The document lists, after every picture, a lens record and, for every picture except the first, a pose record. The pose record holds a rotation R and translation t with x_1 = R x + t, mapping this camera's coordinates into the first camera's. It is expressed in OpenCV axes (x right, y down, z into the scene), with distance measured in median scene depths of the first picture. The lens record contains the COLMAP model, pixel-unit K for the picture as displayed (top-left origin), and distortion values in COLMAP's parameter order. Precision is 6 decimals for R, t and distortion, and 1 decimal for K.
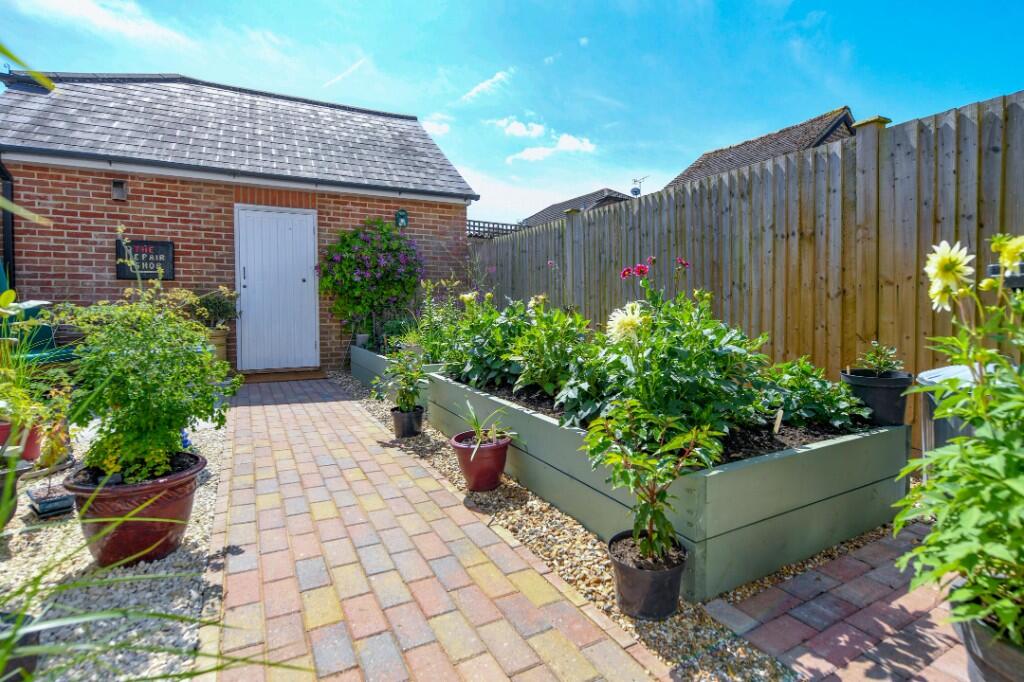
lens RADIAL K [[510.2, 0, 563.7], [0, 510.2, 320.1], [0, 0, 1]] dist [-0.001761, -0.001598]
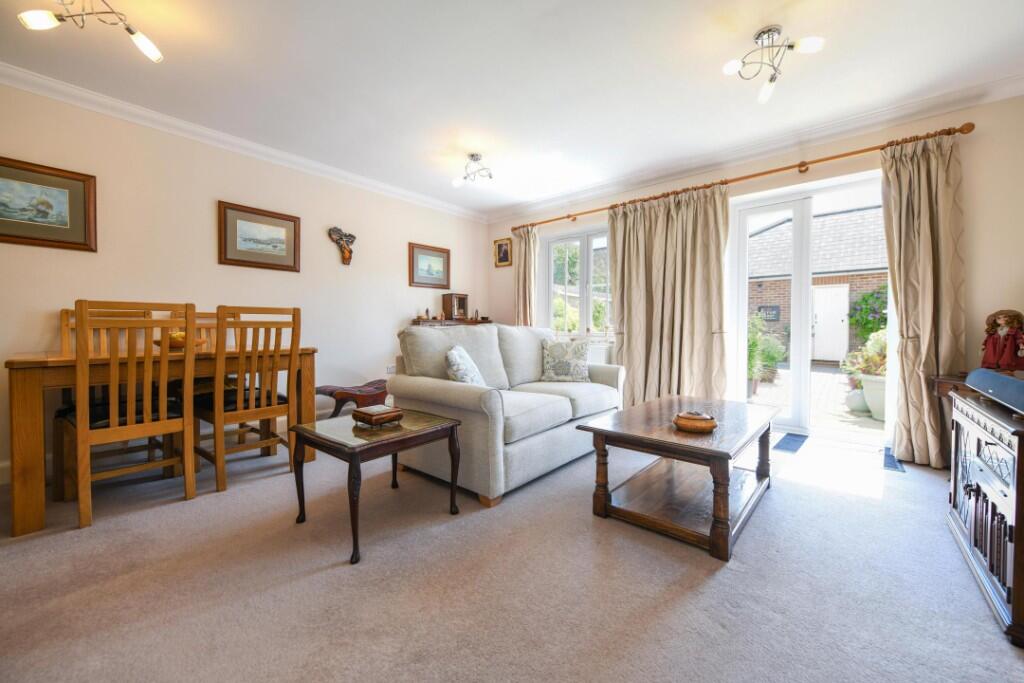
lens RADIAL K [[403.3, 0, 513.4], [0, 403.3, 334.9], [0, 0, 1]] dist [0.000693, -0.000056]
pose [[0.323706, 0.020977, -0.945925, 0.589441], [-0.025724, 0.999580, 0.013363, -0.005540], [0.945808, 0.020008, 0.324110, -0.747917]]
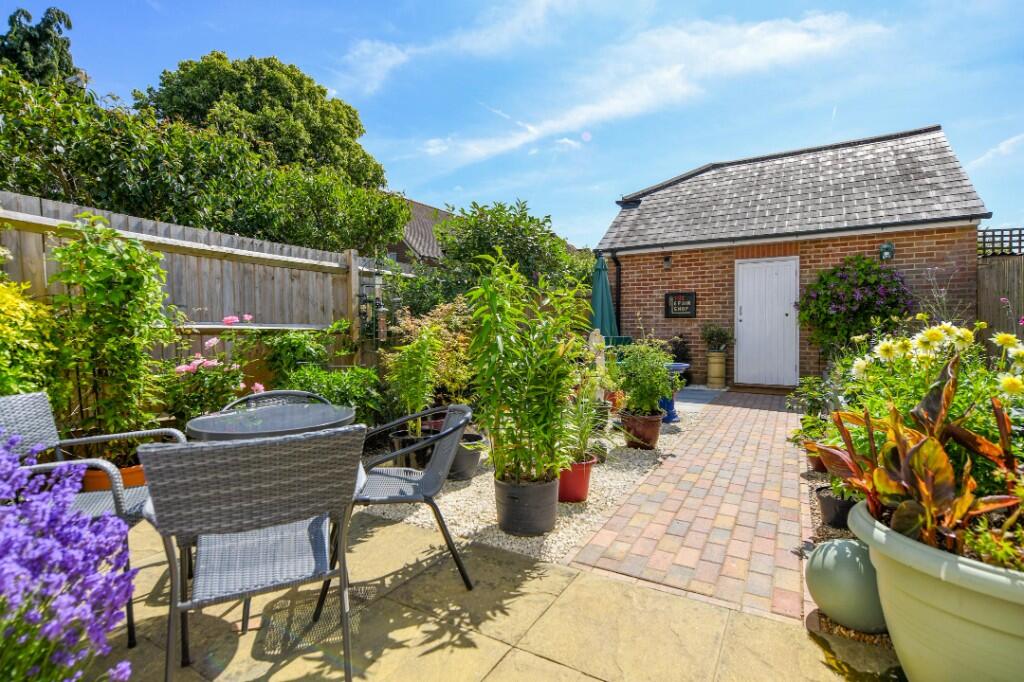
lens RADIAL K [[496.3, 0, 492.9], [0, 496.3, 336.6], [0, 0, 1]] dist [0.009563, -0.000229]
pose [[0.461941, 0.017096, -0.886746, 0.231086], [-0.023225, 0.999705, 0.007174, -0.017363], [0.886607, 0.017281, 0.462201, -0.181311]]
